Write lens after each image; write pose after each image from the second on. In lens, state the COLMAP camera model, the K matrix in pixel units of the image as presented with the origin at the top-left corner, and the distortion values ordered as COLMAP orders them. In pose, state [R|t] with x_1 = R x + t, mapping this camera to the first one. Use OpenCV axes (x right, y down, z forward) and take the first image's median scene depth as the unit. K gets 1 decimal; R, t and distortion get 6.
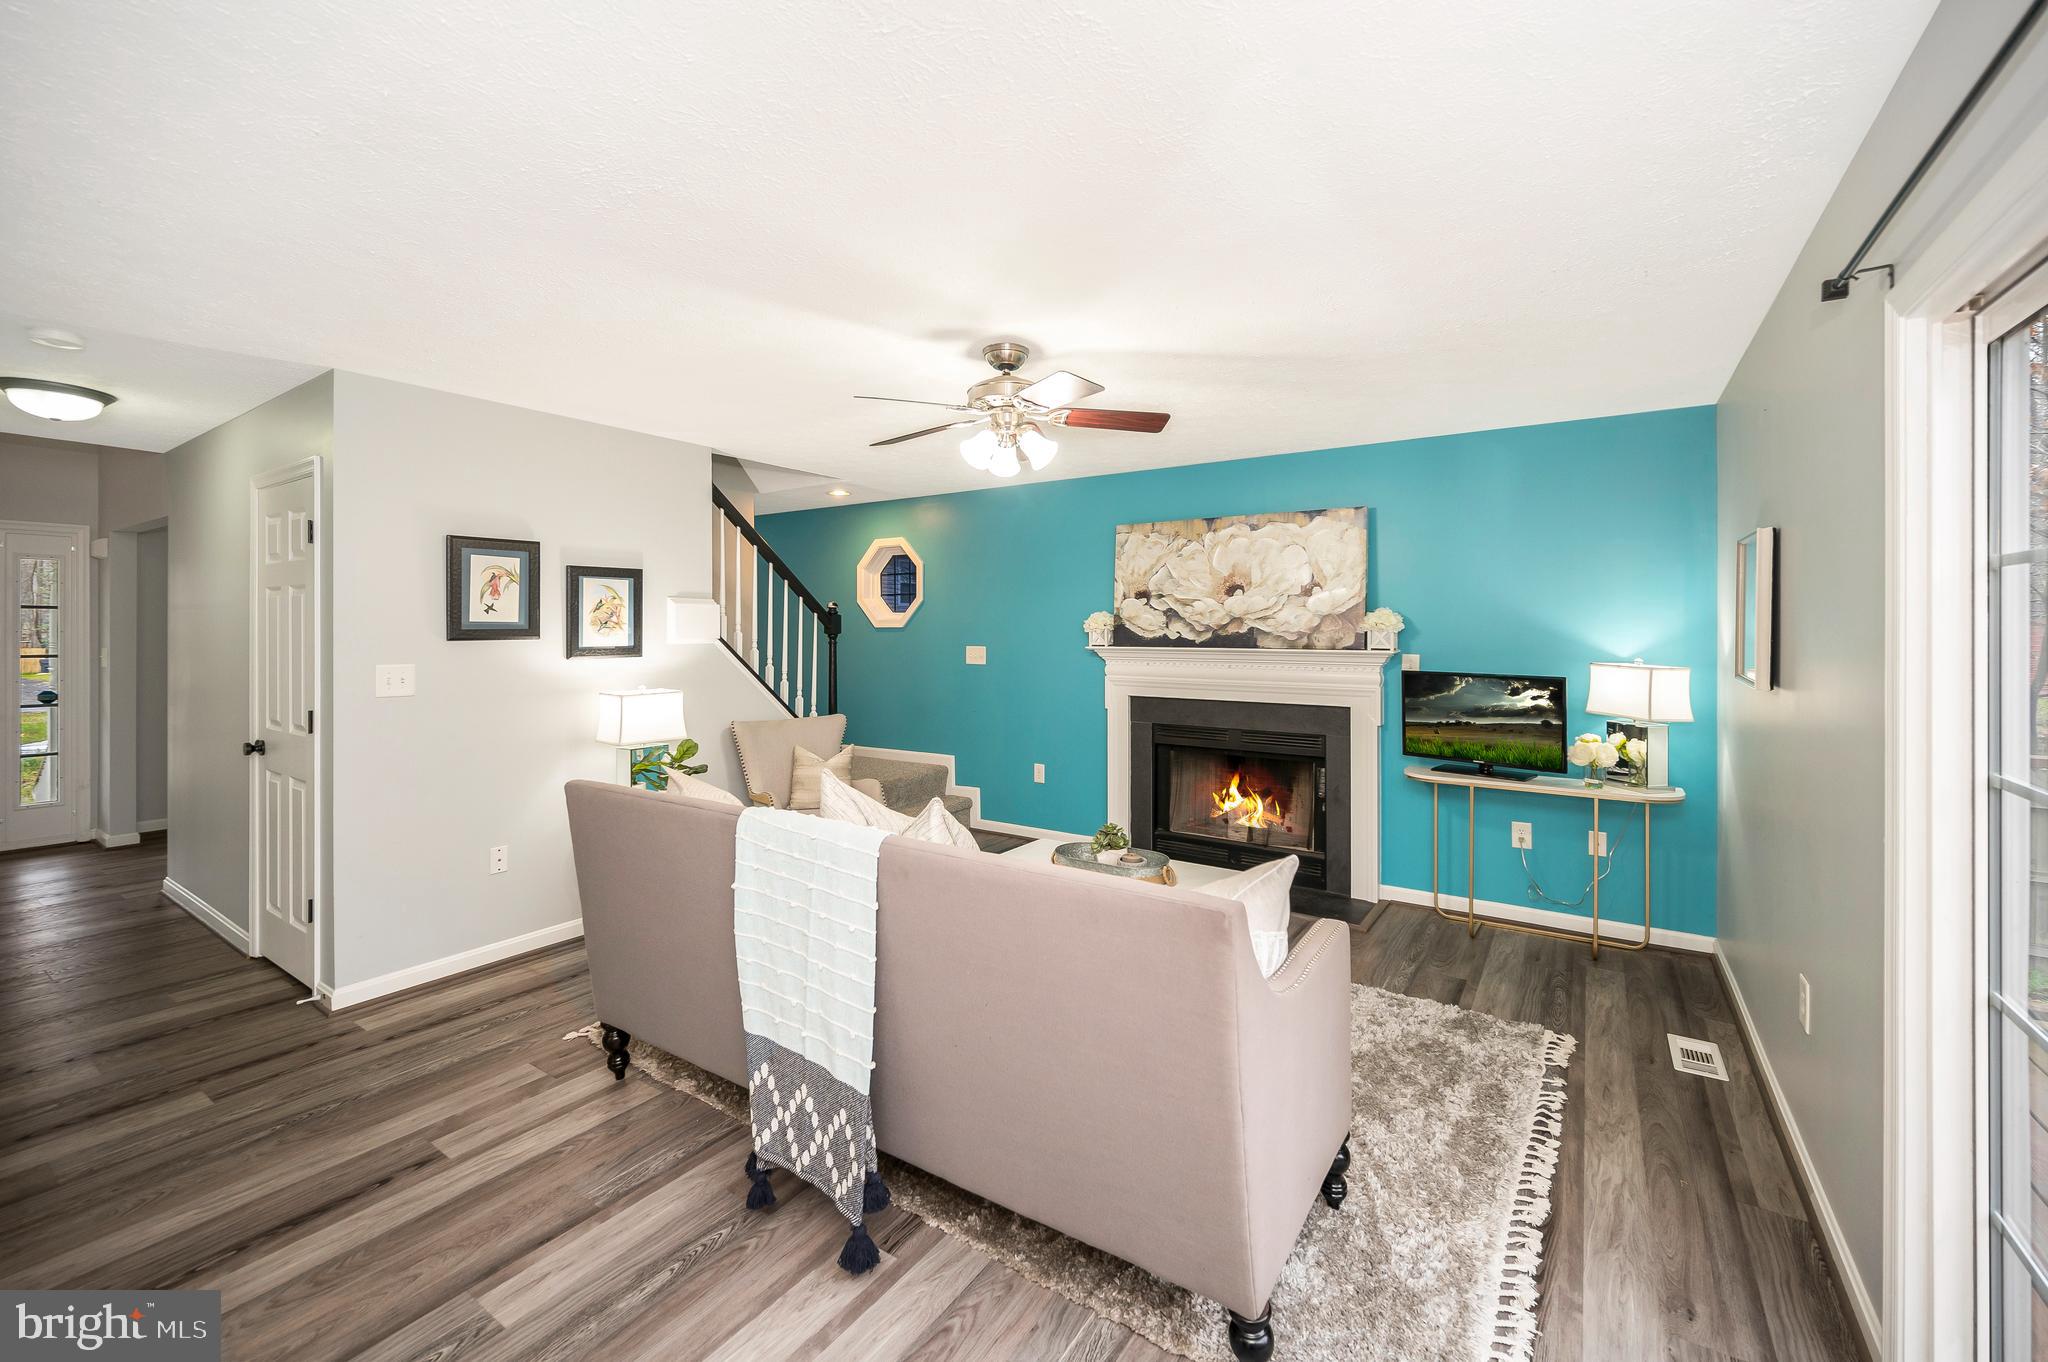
lens RADIAL K [[834.6, 0, 1031.7], [0, 834.6, 630.7], [0, 0, 1]] dist [-0.001739, 0.000056]
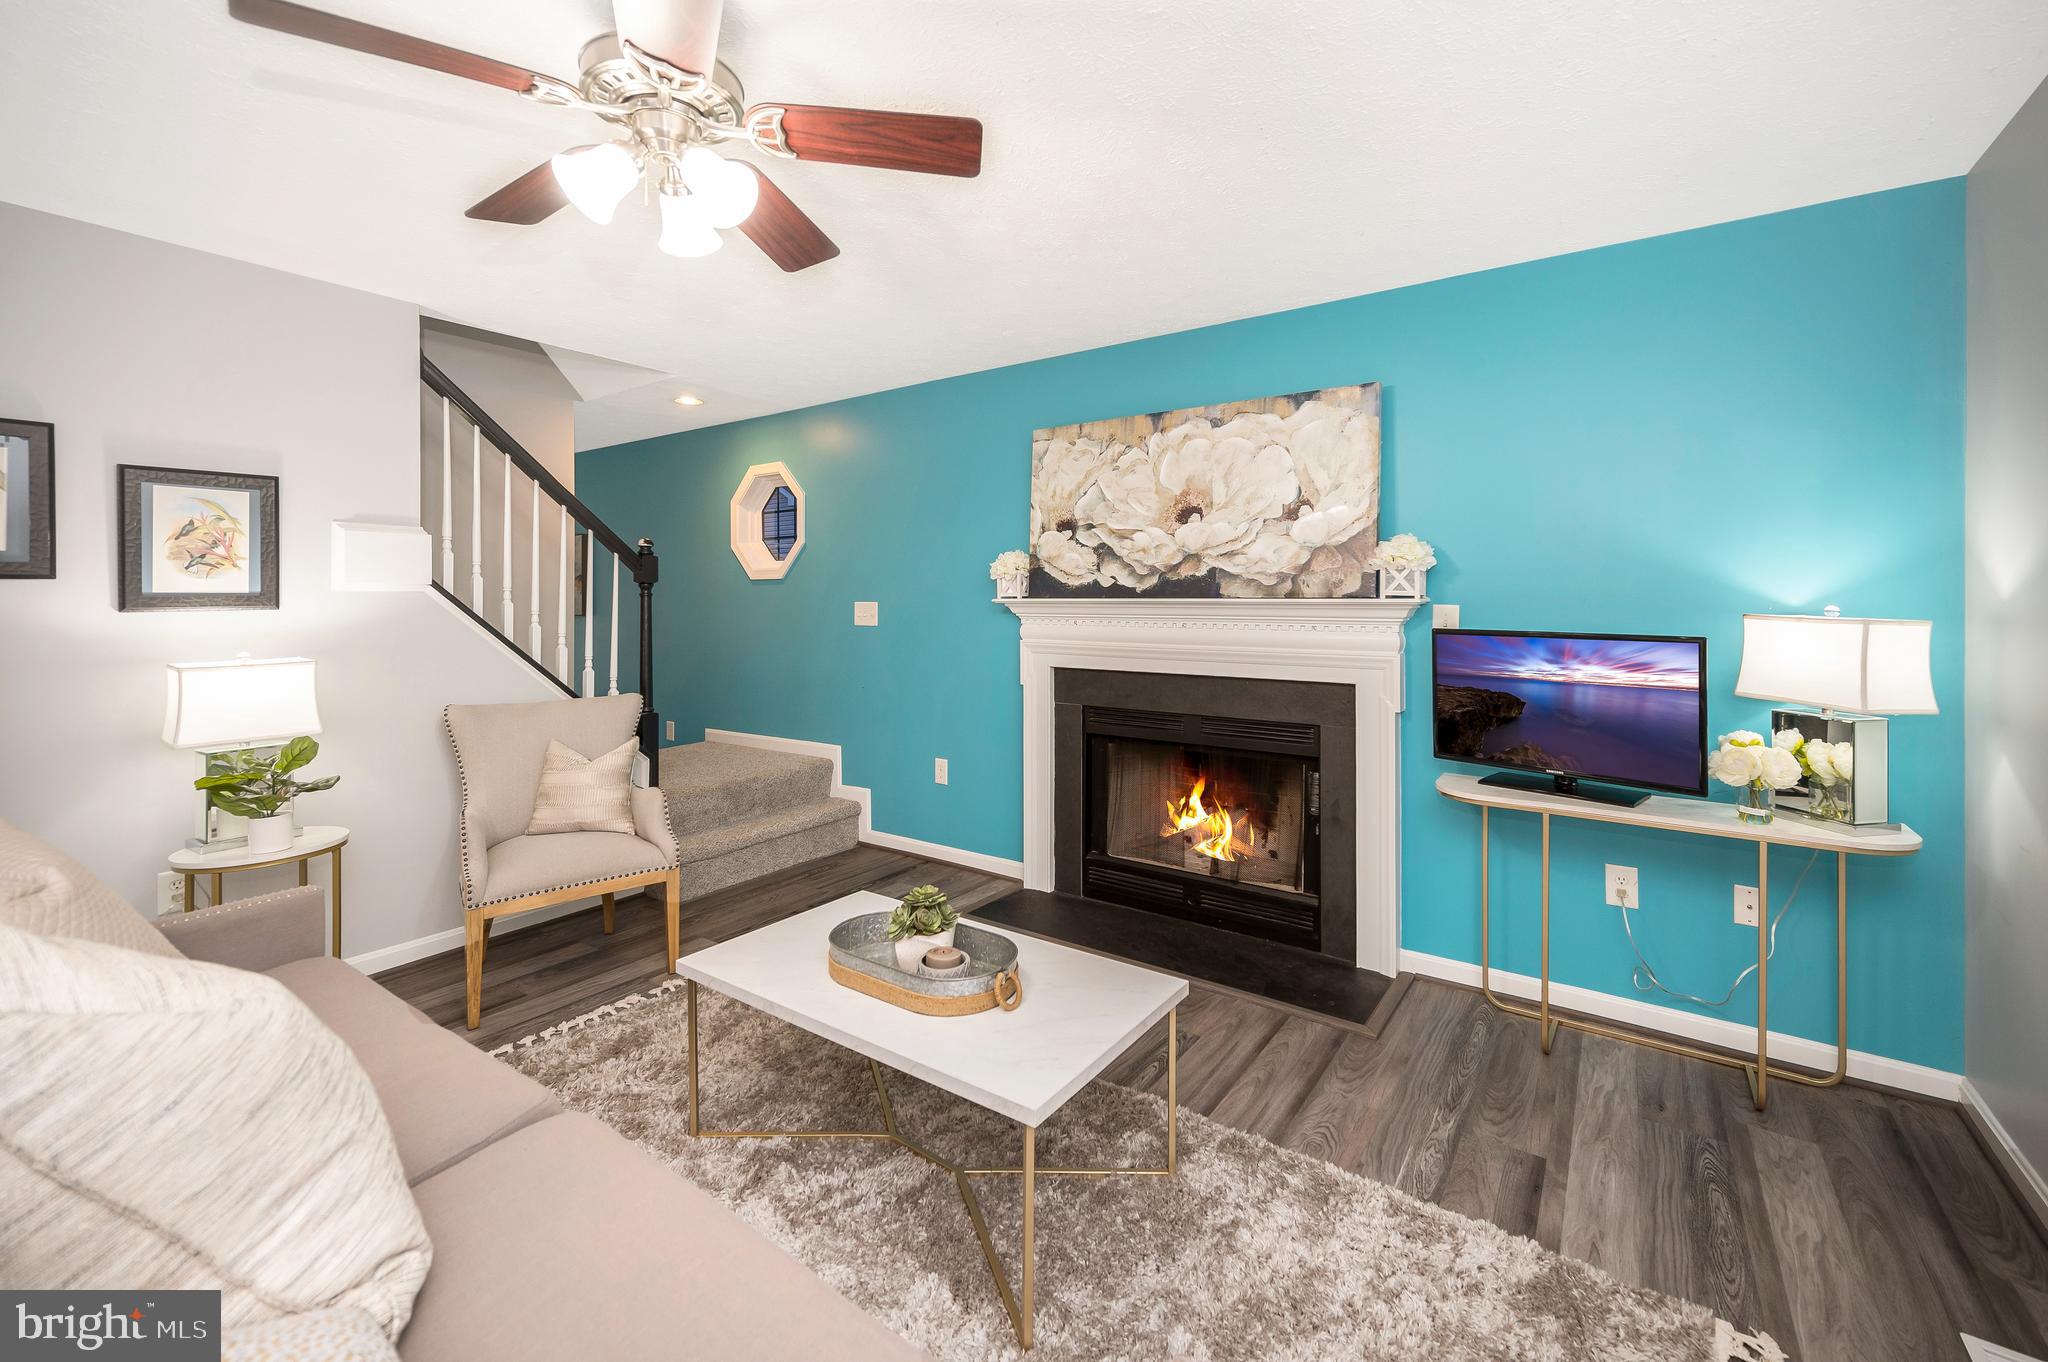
lens RADIAL K [[843.5, 0, 1044.2], [0, 843.5, 603.4], [0, 0, 1]] dist [0.000259, 0.000177]
pose [[0.999900, -0.001714, -0.014060, 0.143325], [0.001769, 0.999991, 0.003852, 0.023985], [0.014054, -0.003877, 0.999894, 0.322756]]
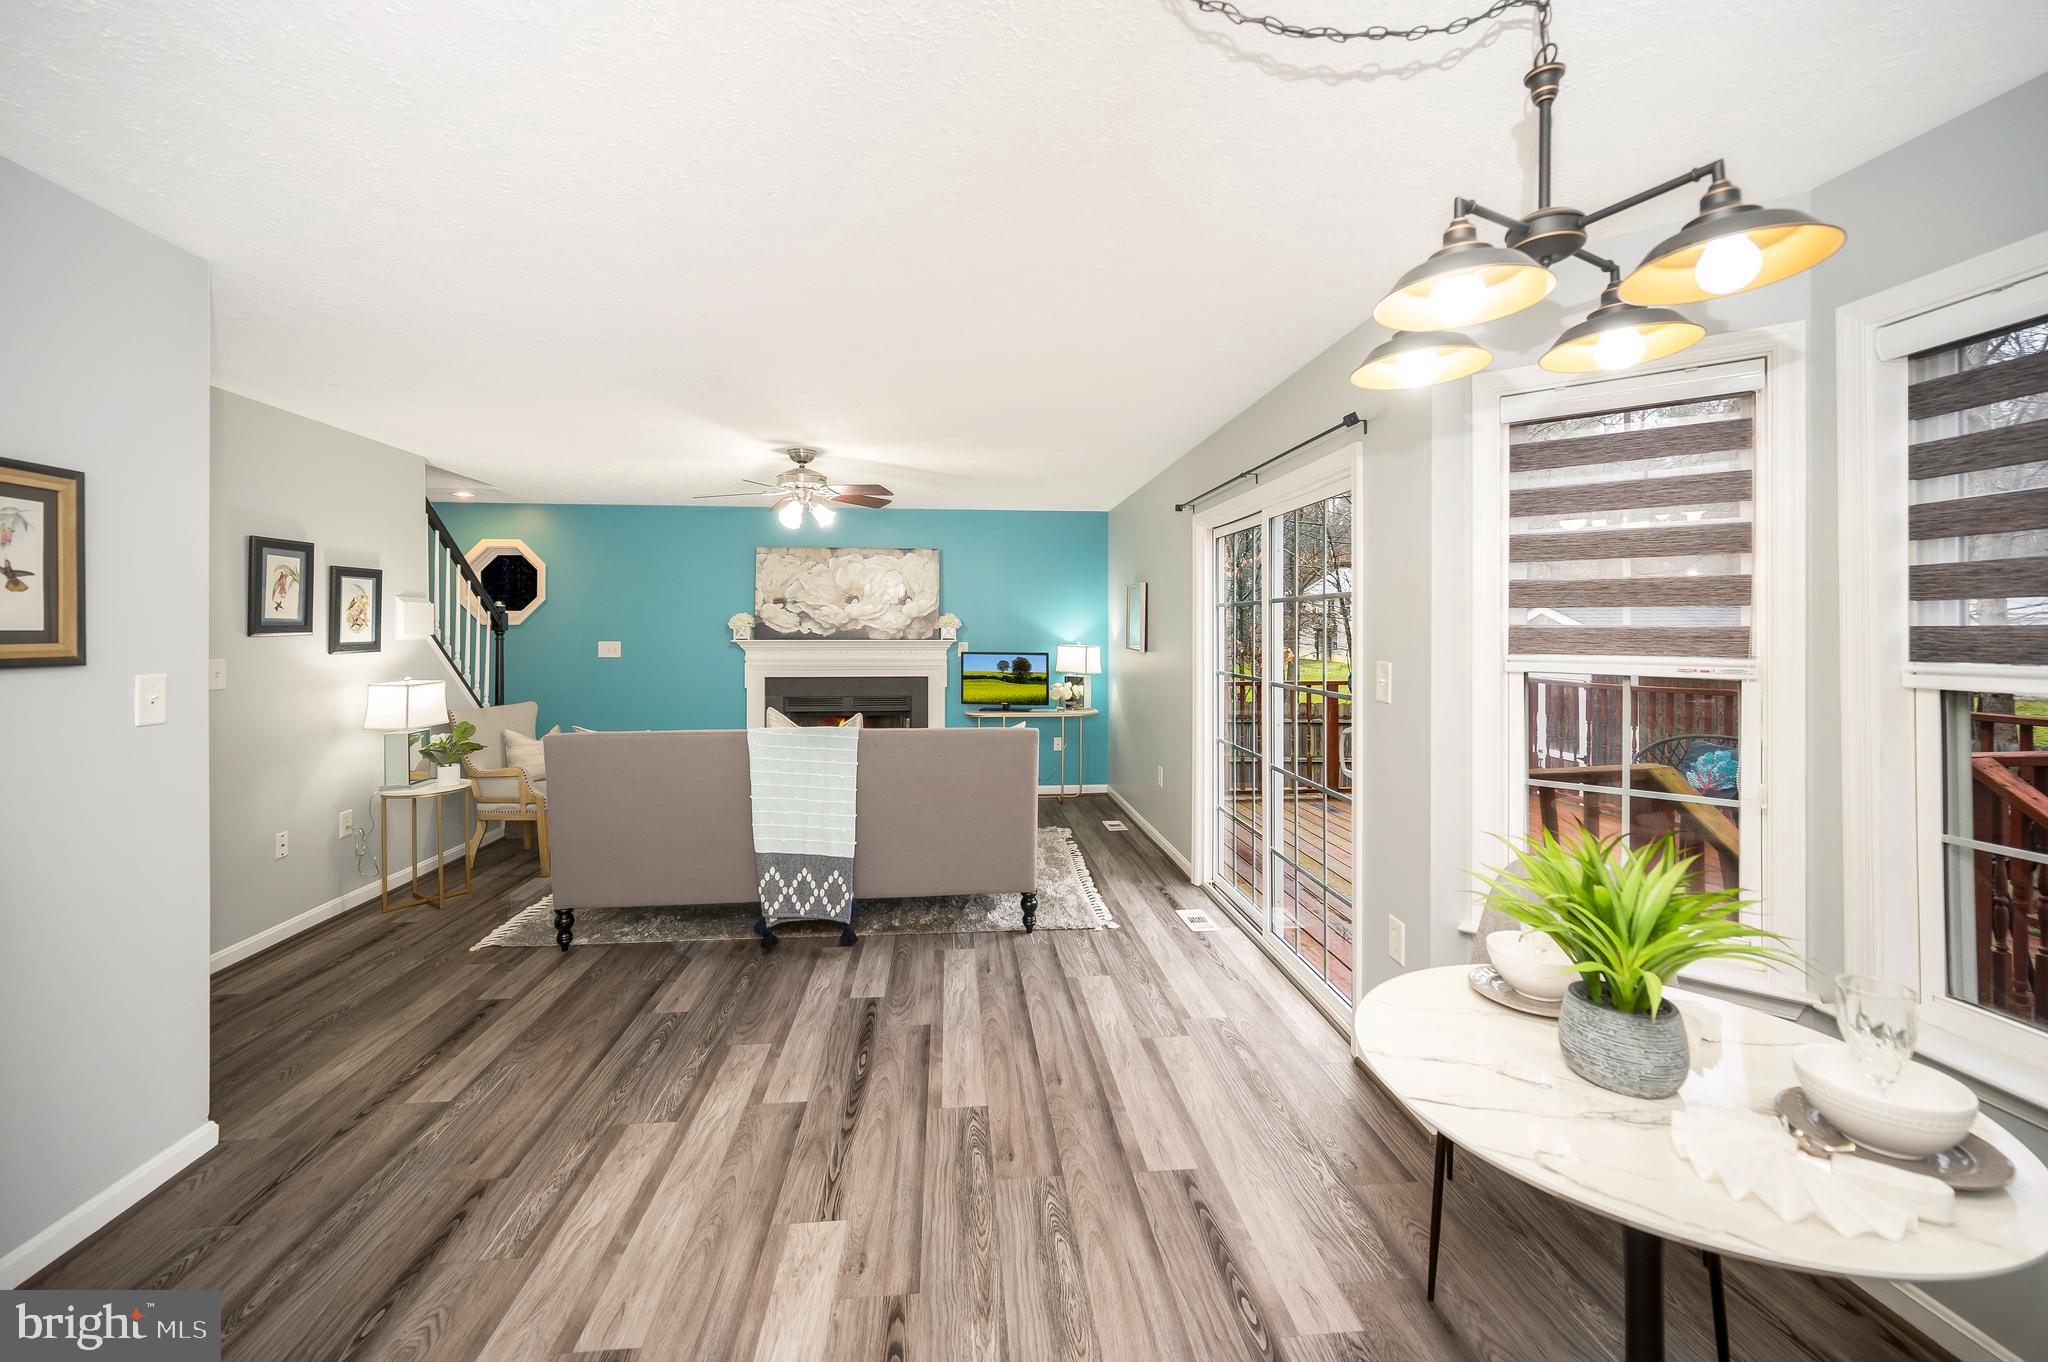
lens RADIAL K [[857.4, 0, 1026.2], [0, 857.4, 633.4], [0, 0, 1]] dist [0.000250, 0.000260]
pose [[0.775239, -0.003673, 0.631657, -0.496413], [0.000567, 0.999987, 0.005119, 0.002552], [-0.631668, -0.003610, 0.775231, -0.363805]]
